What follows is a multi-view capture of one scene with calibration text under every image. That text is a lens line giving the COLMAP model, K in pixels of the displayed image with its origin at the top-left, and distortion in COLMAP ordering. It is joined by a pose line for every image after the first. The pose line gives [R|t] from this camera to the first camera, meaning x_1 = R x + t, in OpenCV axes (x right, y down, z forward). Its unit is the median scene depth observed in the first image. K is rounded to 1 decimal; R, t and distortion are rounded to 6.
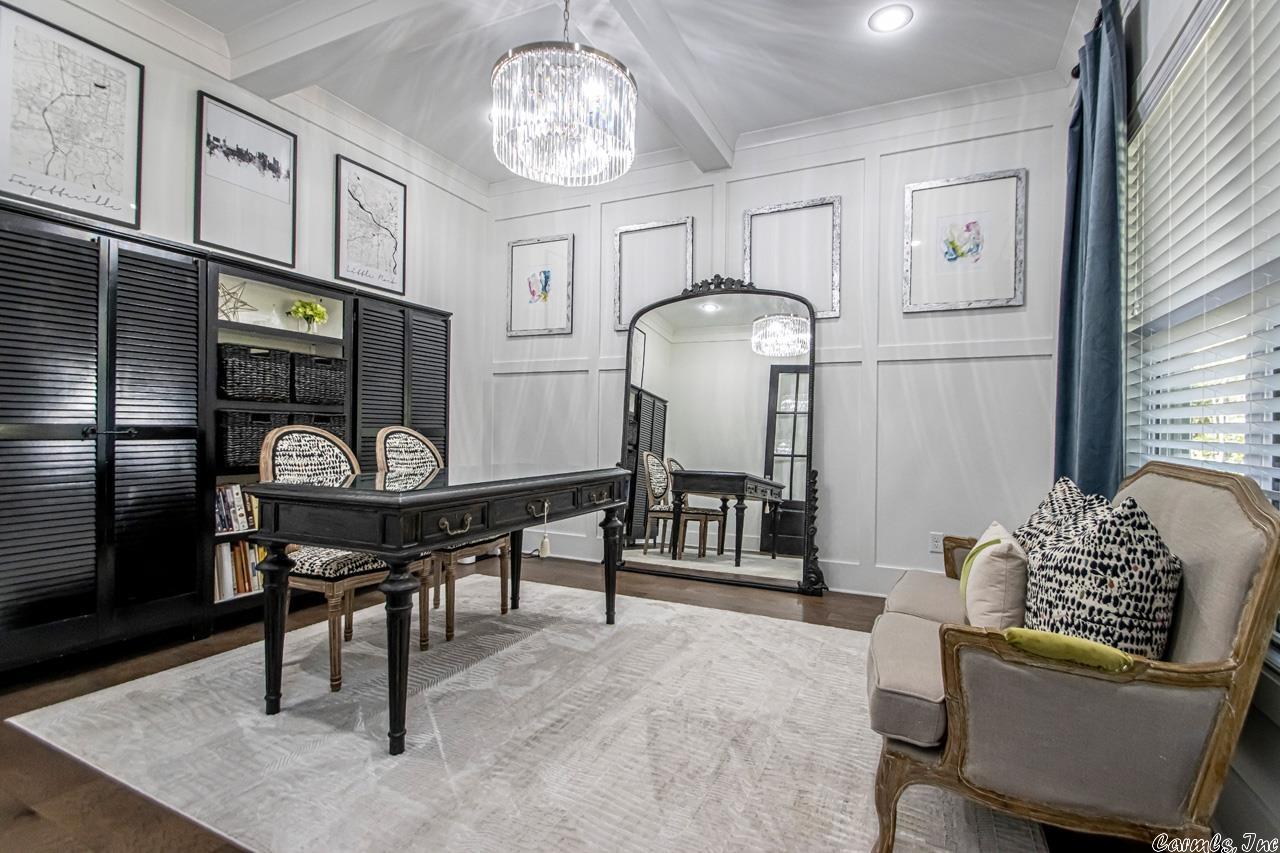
lens RADIAL K [[628.6, 0, 635.3], [0, 628.6, 411.2], [0, 0, 1]] dist [0.019295, -0.000251]
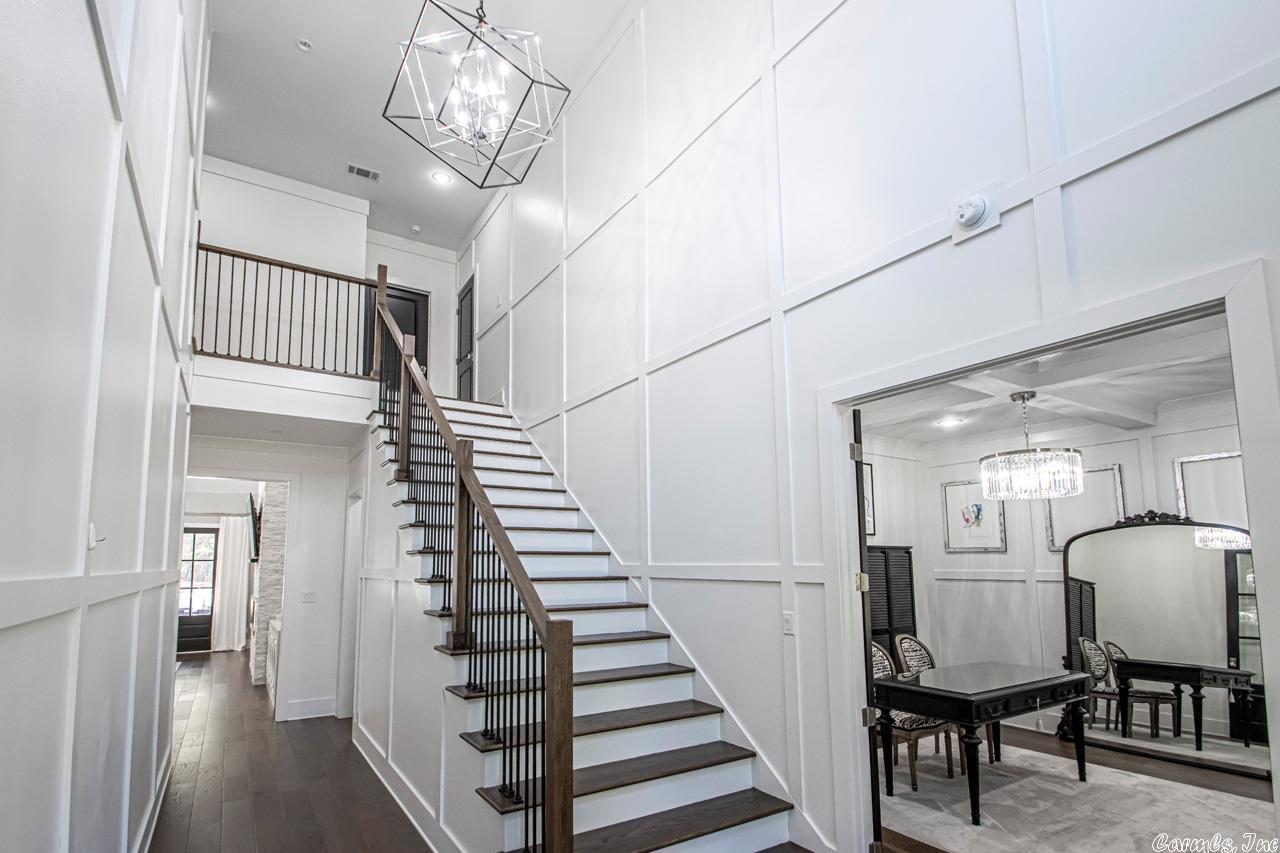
lens RADIAL K [[621.3, 0, 577.4], [0, 621.3, 502.1], [0, 0, 1]] dist [0.002344, -0.011205]
pose [[0.815435, -0.083940, -0.572730, -0.106763], [0.040730, 0.995298, -0.087882, -0.196455], [0.577413, 0.048335, 0.815020, -0.755635]]
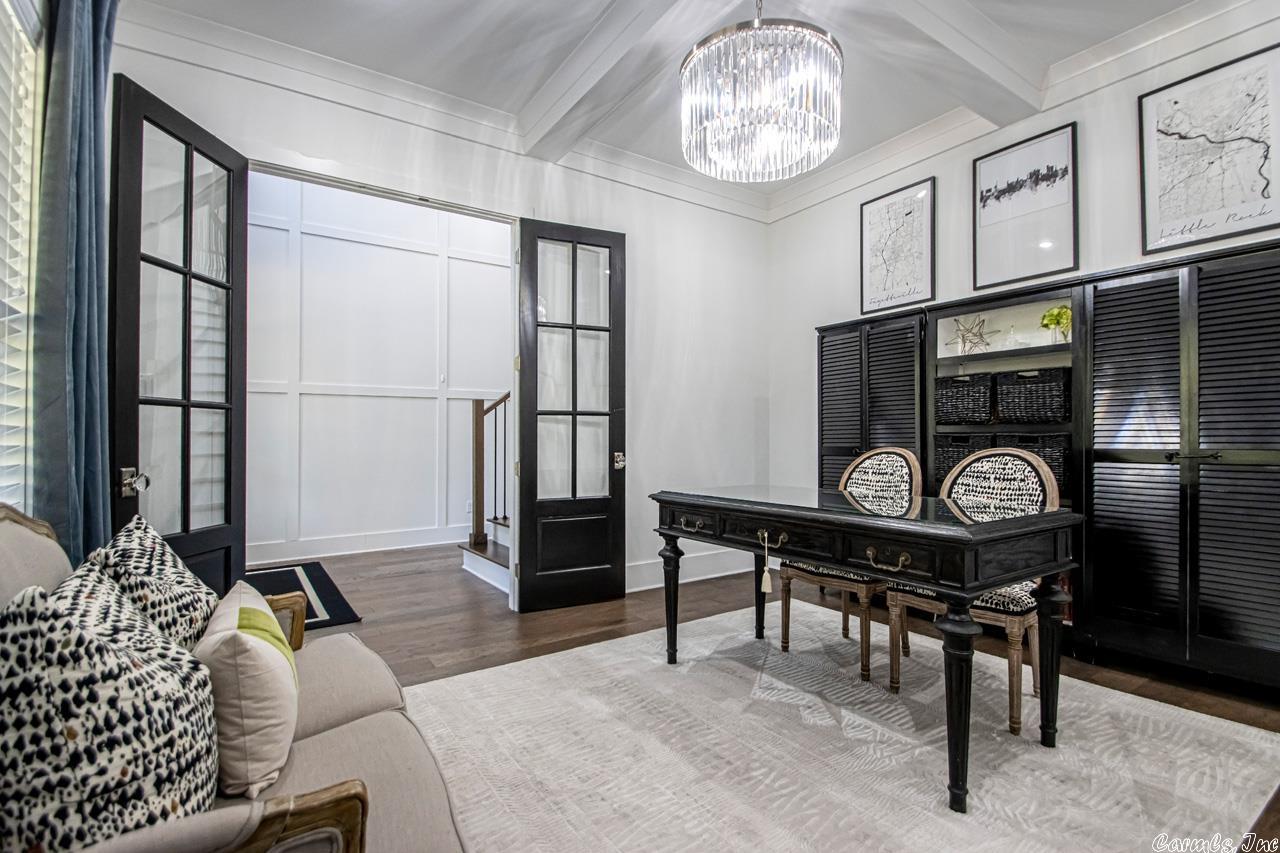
lens RADIAL K [[595.5, 0, 640.0], [0, 595.5, 426.5], [0, 0, 1]] dist [-0.004654, -0.000983]
pose [[-0.504669, -0.039265, -0.862420, 0.489278], [0.011325, 0.998578, -0.052092, 0.029276], [0.863239, -0.036056, -0.503507, 0.909008]]
